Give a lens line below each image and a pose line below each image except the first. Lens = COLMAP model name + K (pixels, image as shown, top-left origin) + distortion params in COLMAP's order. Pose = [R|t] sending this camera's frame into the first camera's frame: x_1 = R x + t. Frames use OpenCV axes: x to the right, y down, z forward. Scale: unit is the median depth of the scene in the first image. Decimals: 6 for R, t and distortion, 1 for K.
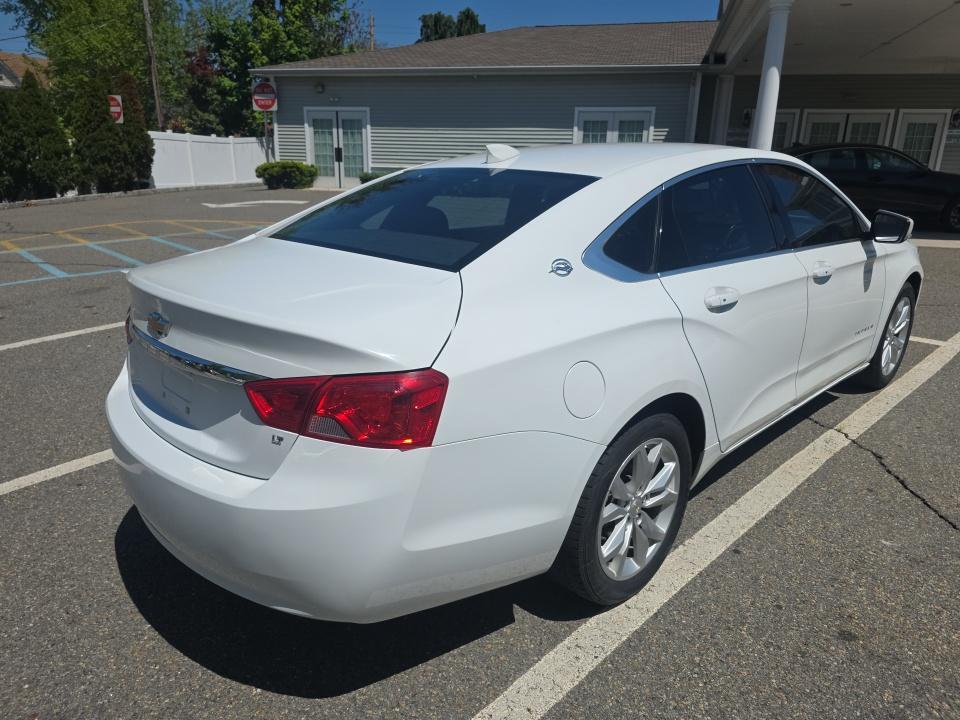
lens RADIAL K [[653.0, 0, 482.8], [0, 653.0, 362.2], [0, 0, 1]] dist [0.070483, -0.012573]
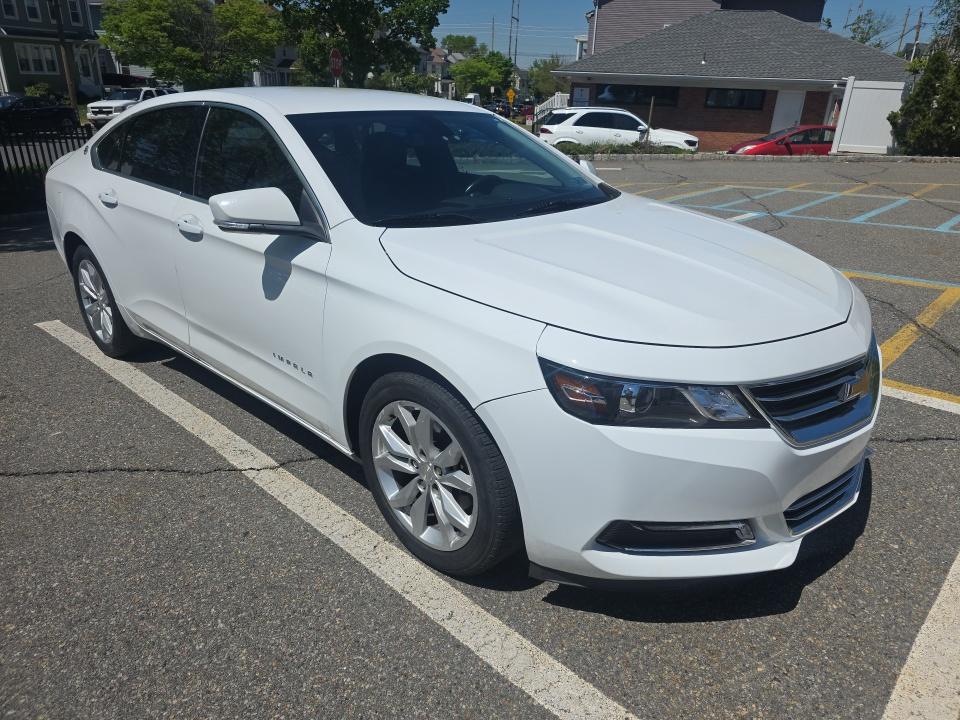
lens RADIAL K [[653.0, 0, 480.1], [0, 653.0, 356.9], [0, 0, 1]] dist [0.070483, -0.012573]
pose [[0.015191, 0.367937, -0.929727, 1.301491], [-0.299230, 0.888893, 0.346888, -0.372654], [0.954060, 0.272933, 0.123601, 1.205693]]
